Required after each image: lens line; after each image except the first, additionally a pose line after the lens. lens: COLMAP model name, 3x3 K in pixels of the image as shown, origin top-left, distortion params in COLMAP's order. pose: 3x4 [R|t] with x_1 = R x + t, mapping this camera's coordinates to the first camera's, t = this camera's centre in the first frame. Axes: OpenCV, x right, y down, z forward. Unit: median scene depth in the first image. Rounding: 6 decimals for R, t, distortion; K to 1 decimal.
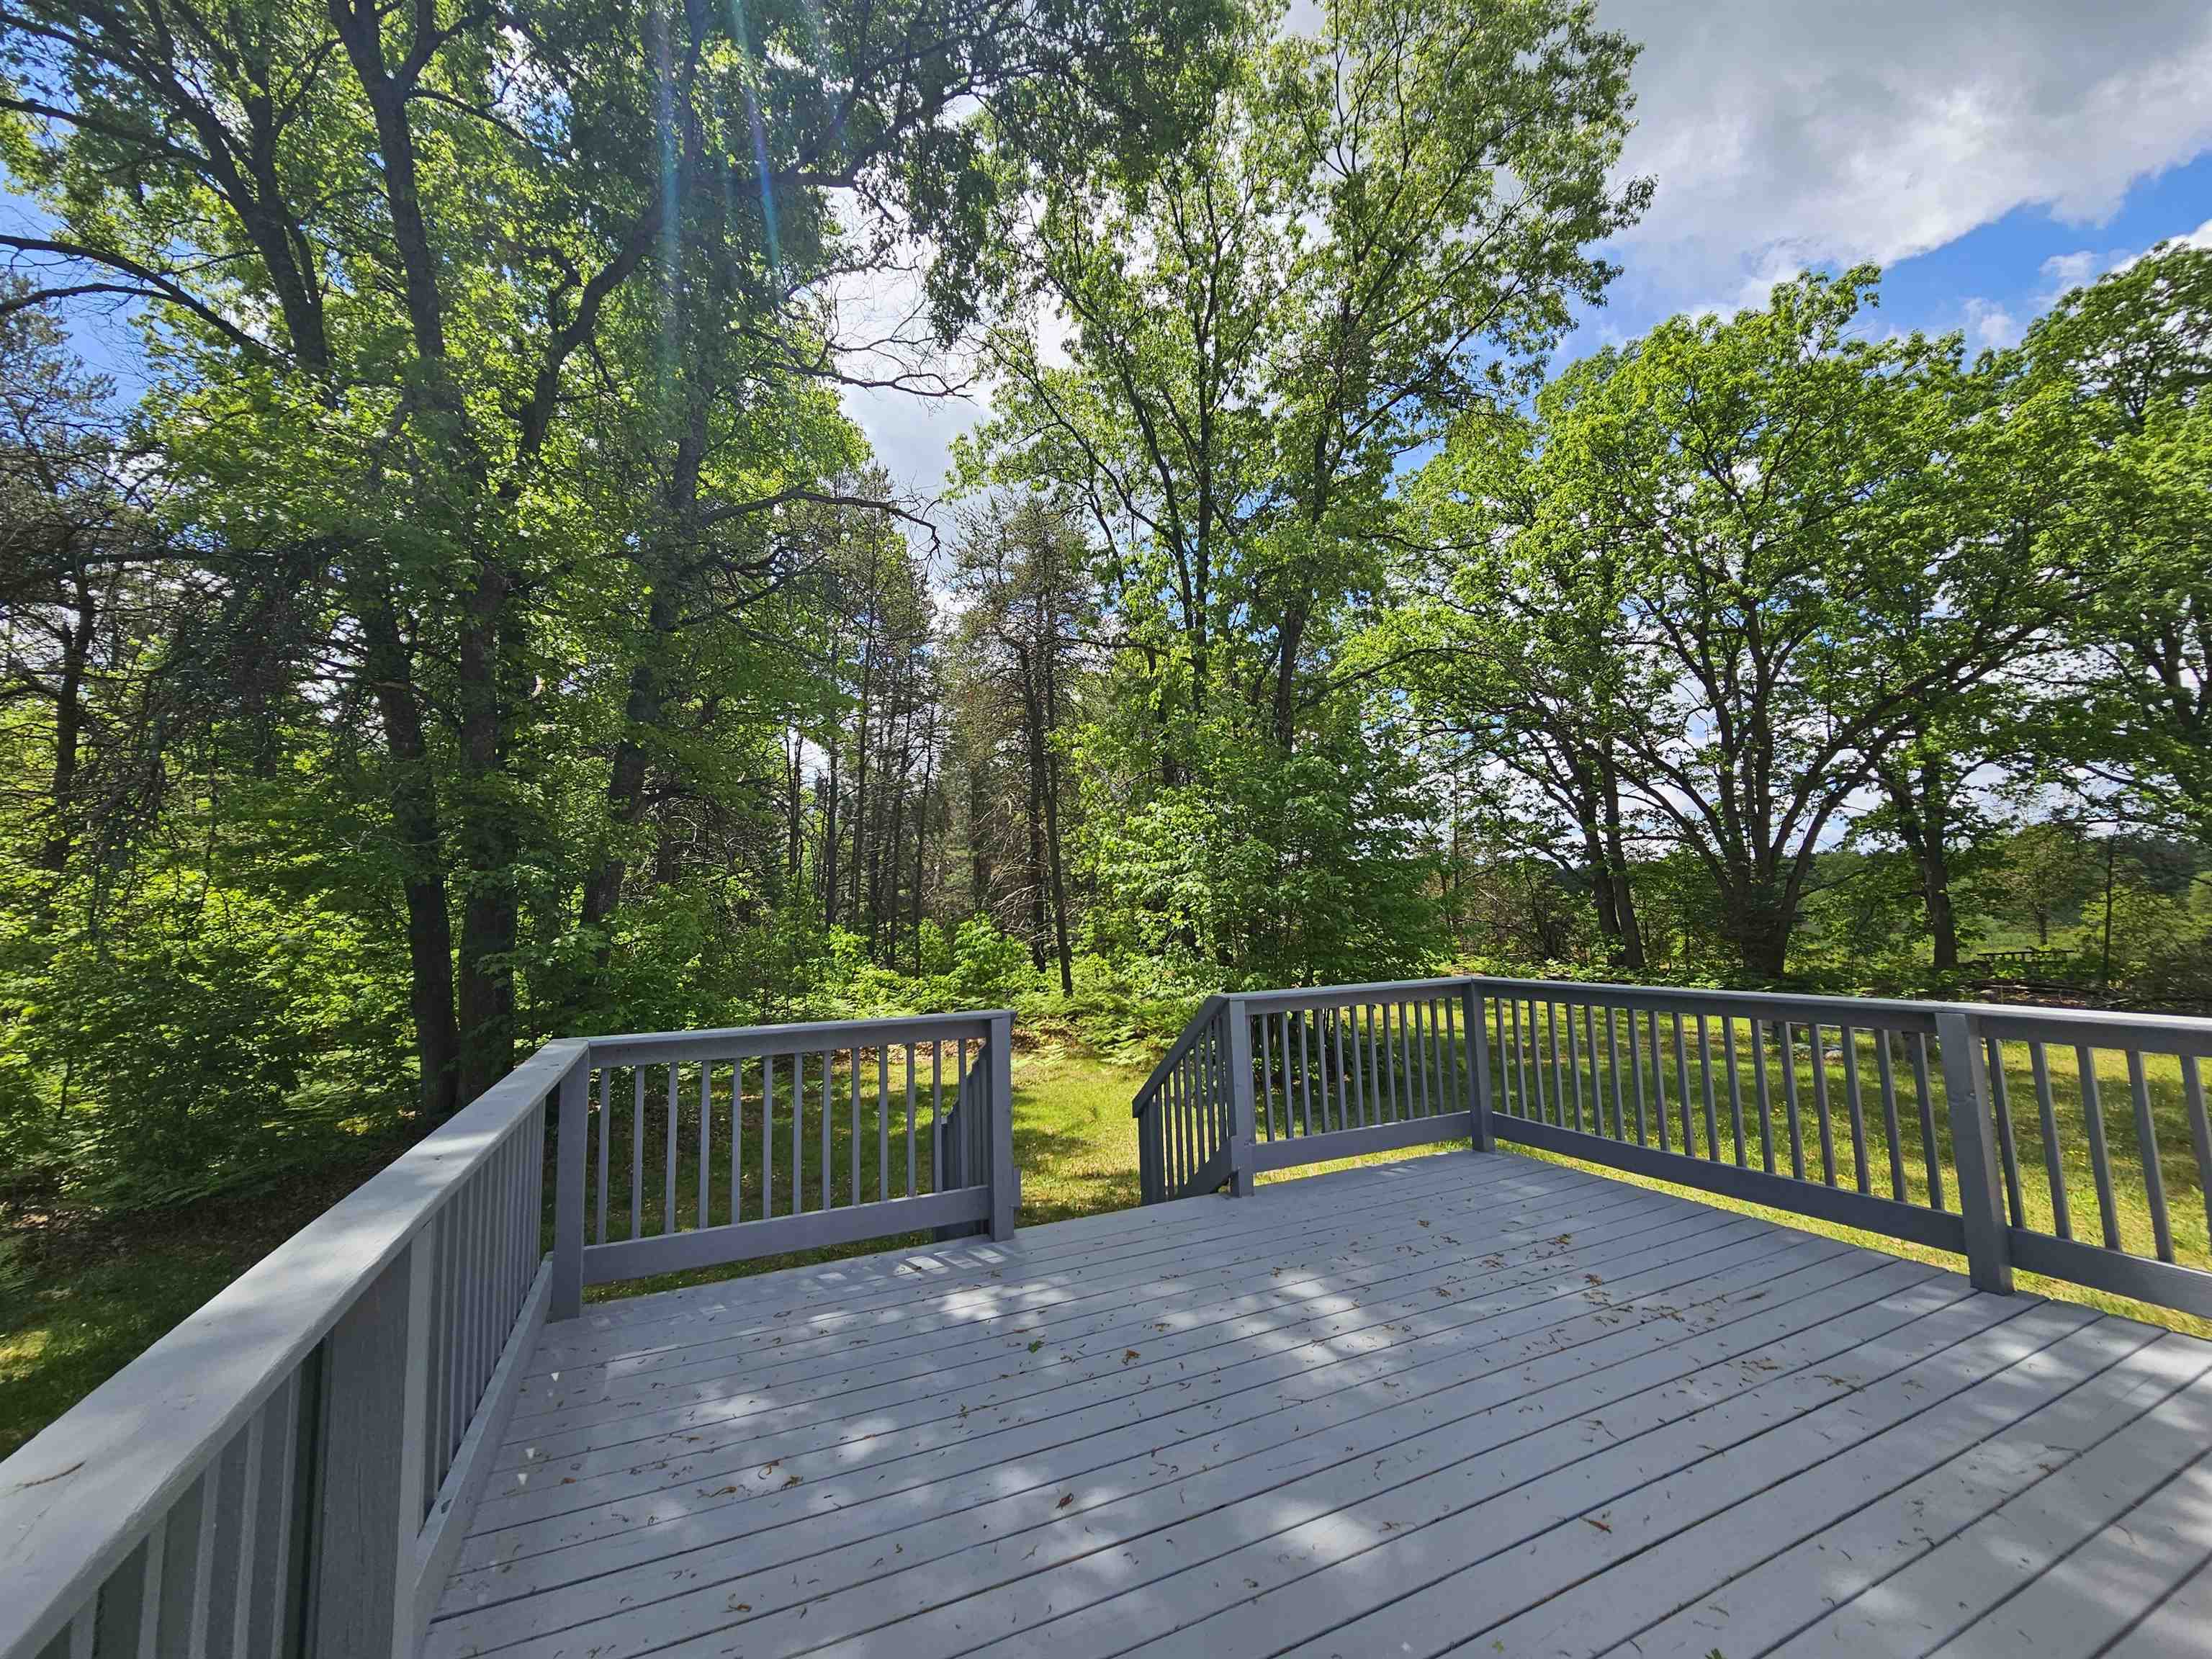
lens RADIAL K [[898.4, 0, 1121.2], [0, 898.4, 823.1], [0, 0, 1]] dist [-0.005158, 0.000092]
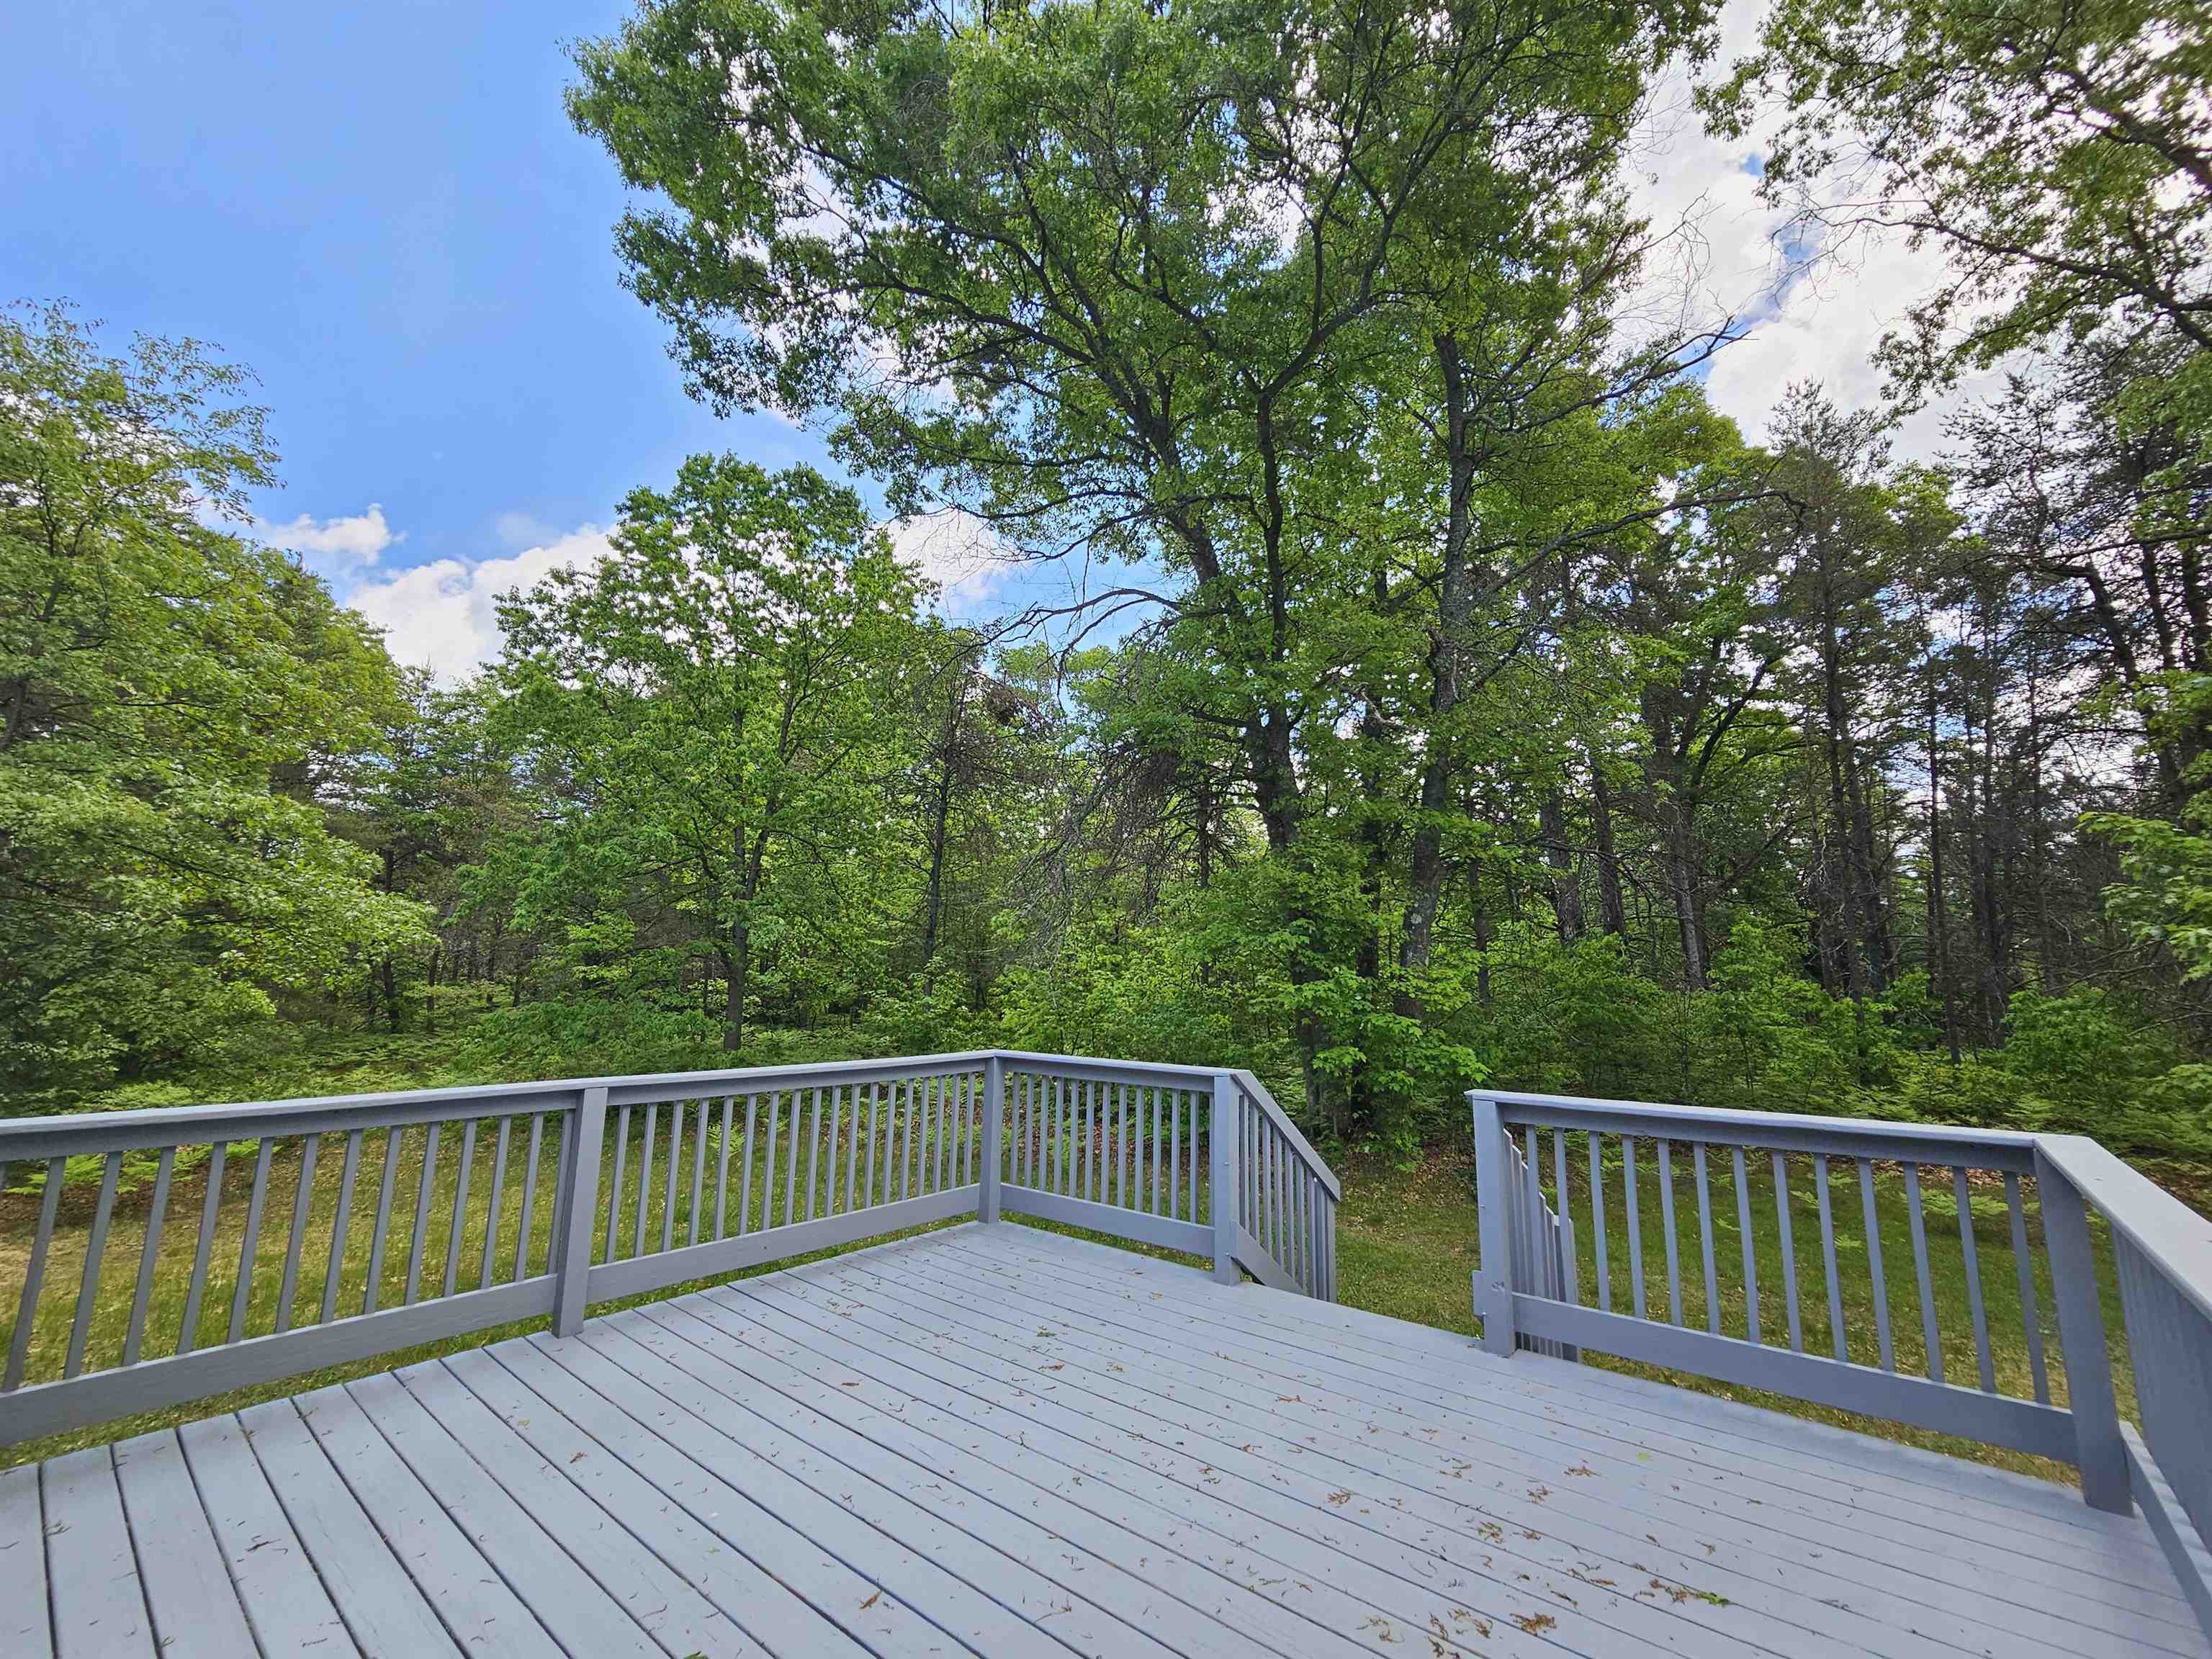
lens RADIAL K [[898.4, 0, 1121.2], [0, 898.4, 823.1], [0, 0, 1]] dist [-0.005158, 0.000092]
pose [[0.436335, -0.123359, -0.891288, 0.880870], [0.077066, 0.992041, -0.099576, 0.004834], [0.896478, -0.025239, 0.442369, 0.424110]]
